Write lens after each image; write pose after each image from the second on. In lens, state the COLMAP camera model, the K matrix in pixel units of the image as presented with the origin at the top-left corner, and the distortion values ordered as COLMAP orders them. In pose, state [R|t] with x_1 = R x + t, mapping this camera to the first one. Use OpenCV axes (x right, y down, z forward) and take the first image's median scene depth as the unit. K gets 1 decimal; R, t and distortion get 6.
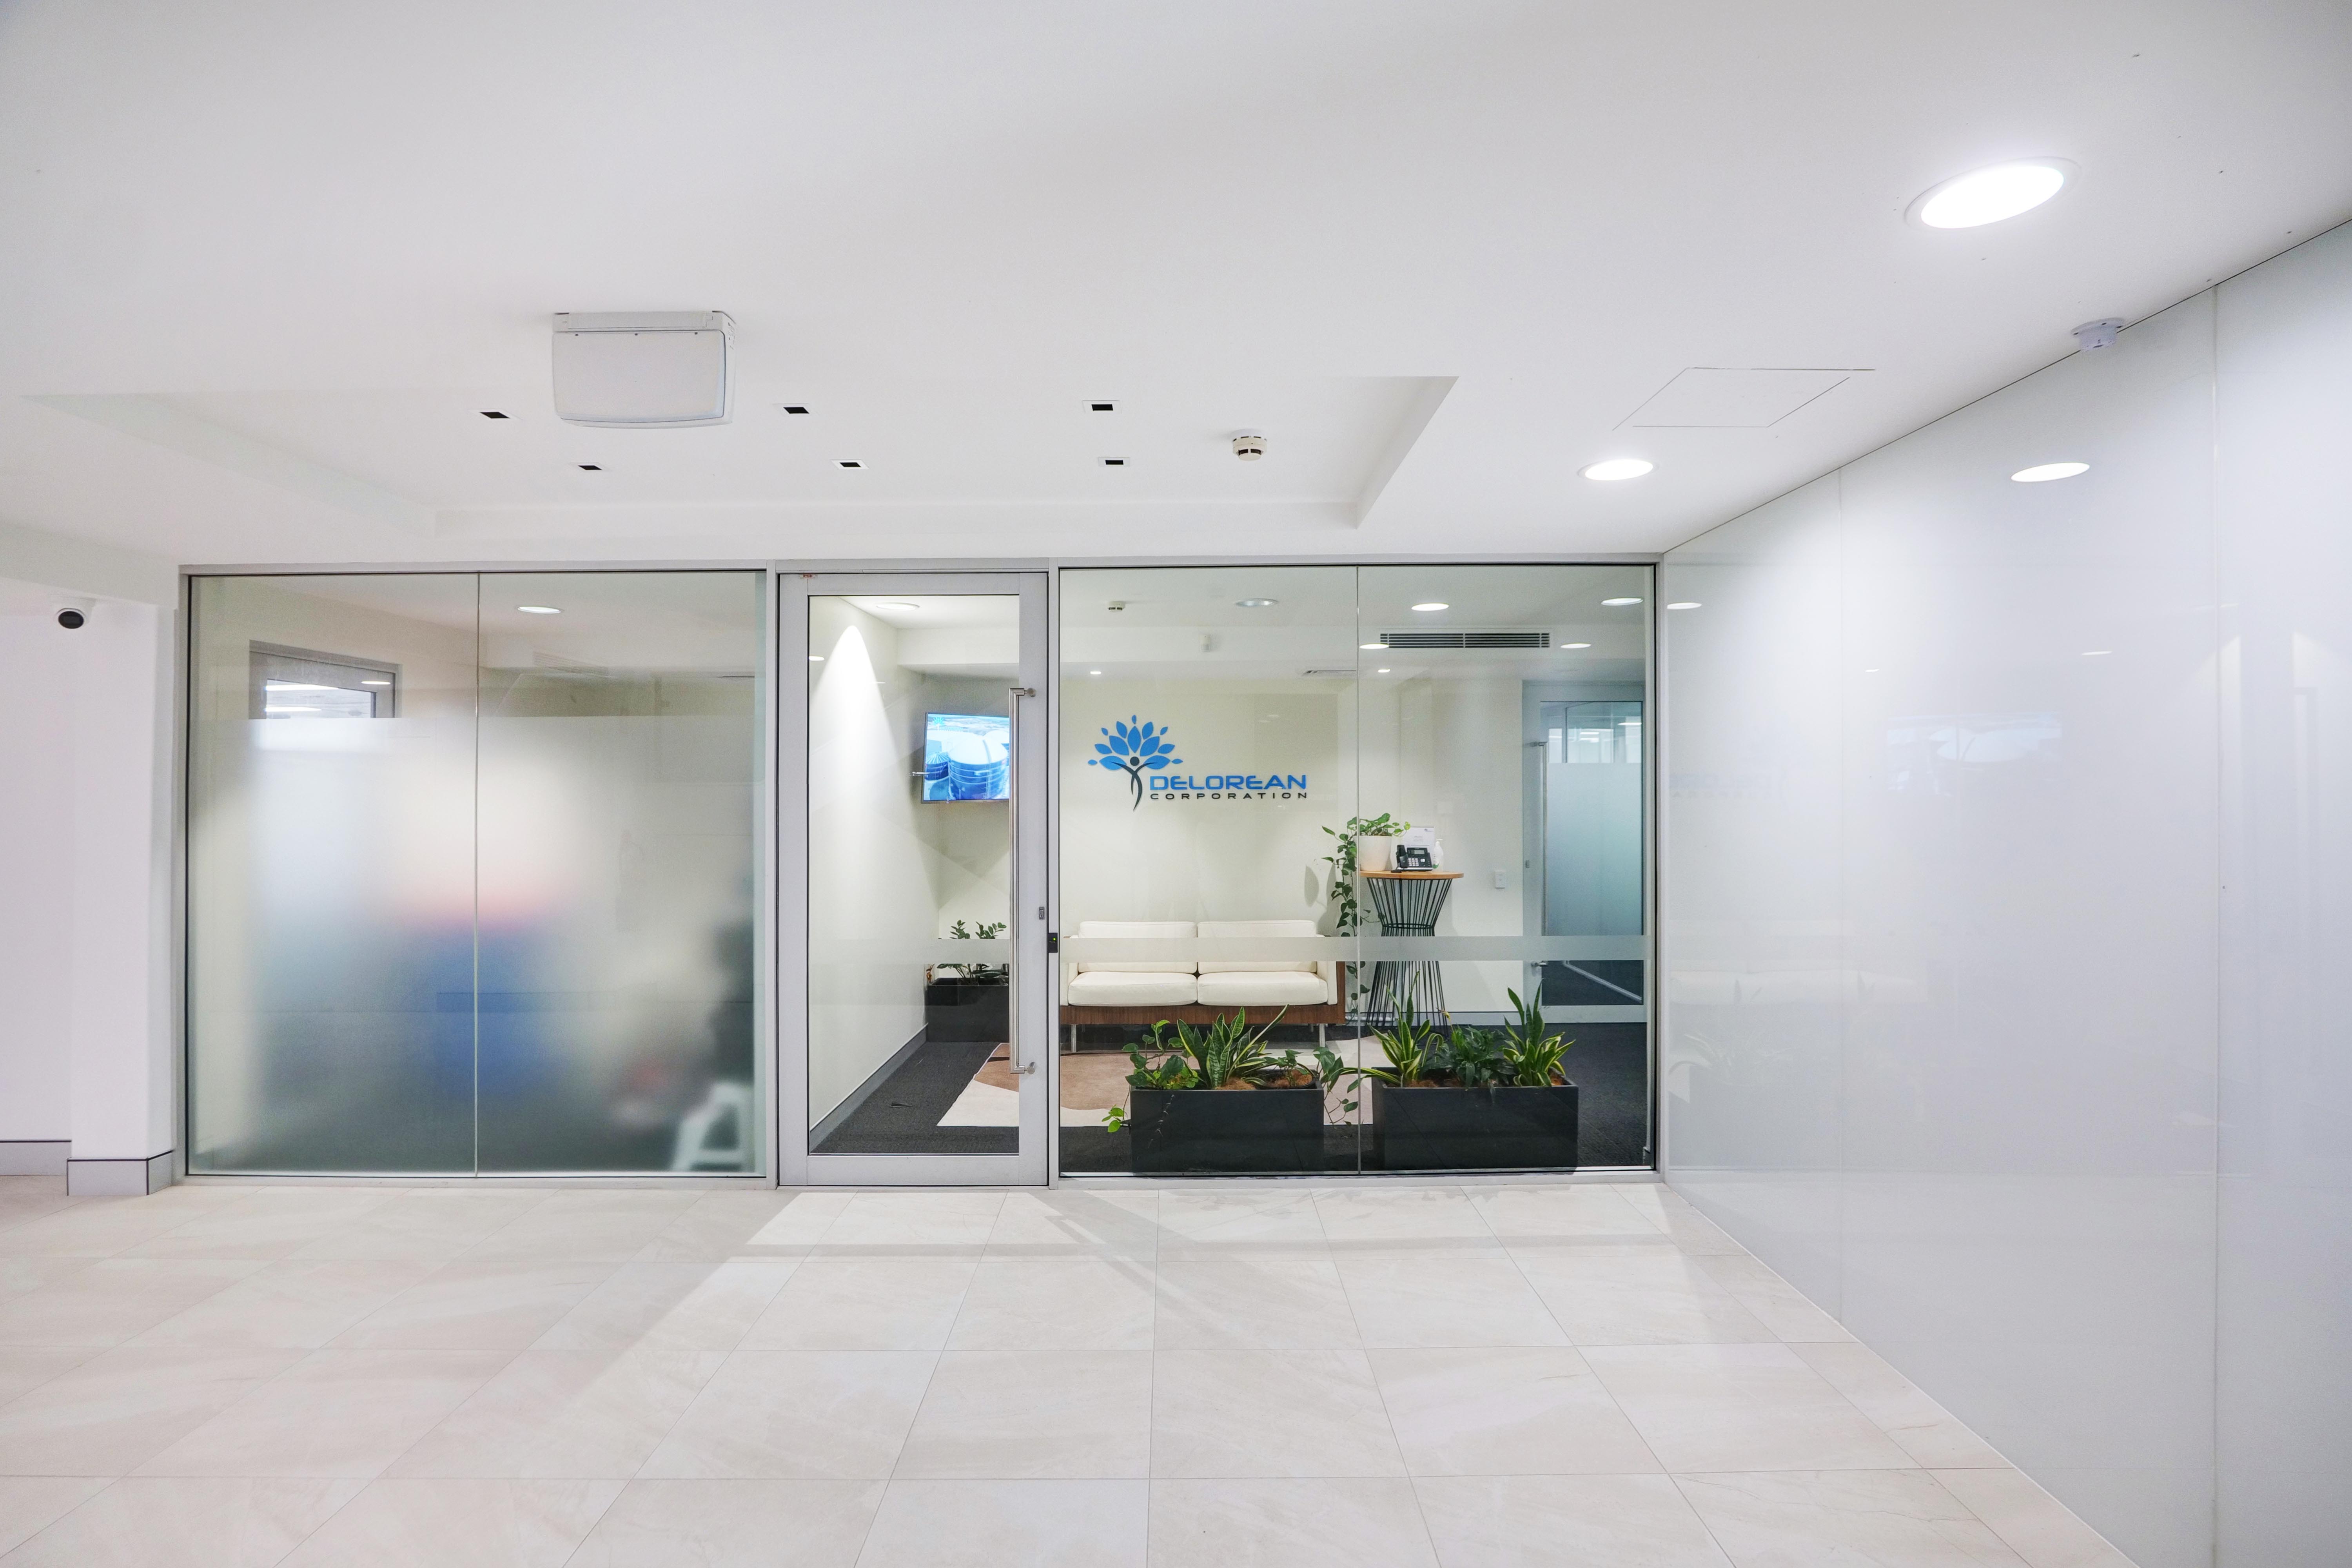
lens RADIAL K [[1115.0, 0, 1170.4], [0, 1115.0, 773.6], [0, 0, 1]] dist [-0.016329, 0.002028]
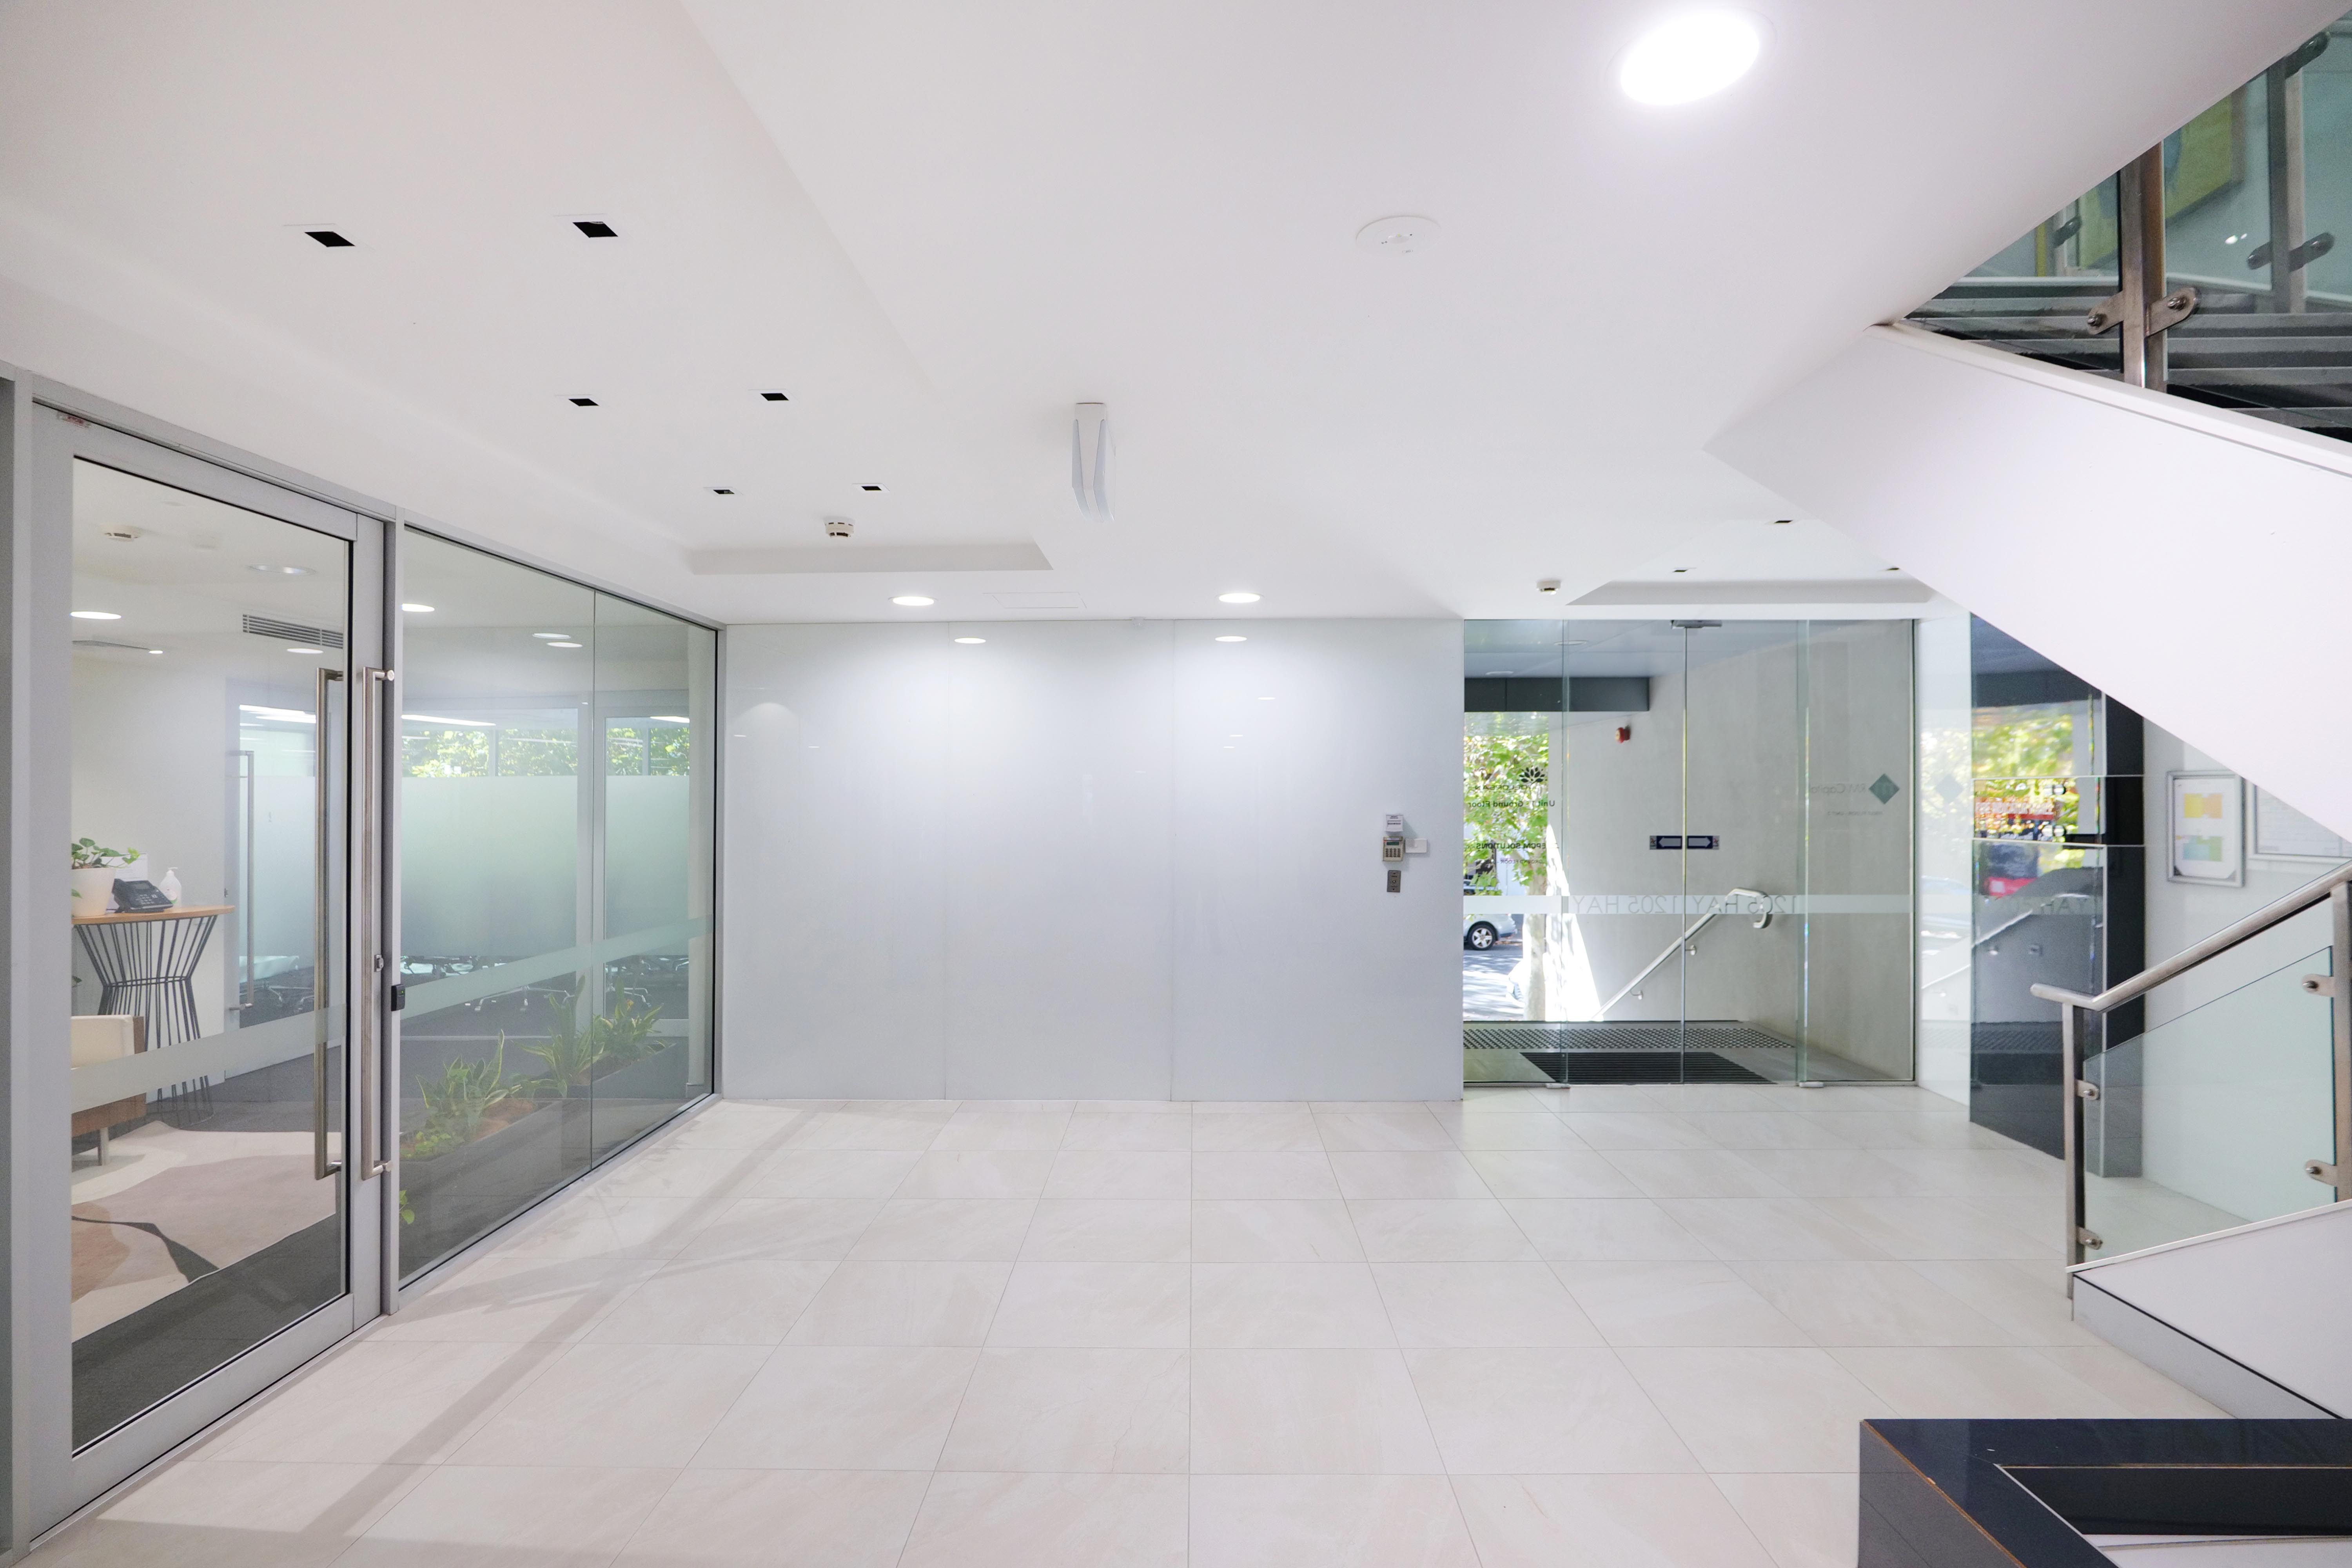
lens RADIAL K [[1115.0, 0, 1166.6], [0, 1115.0, 794.2], [0, 0, 1]] dist [-0.016329, 0.002028]
pose [[0.021443, 0.006655, 0.999748, -0.981584], [-0.008243, 0.999945, -0.006480, 0.009746], [-0.999736, -0.008102, 0.021496, 0.496360]]
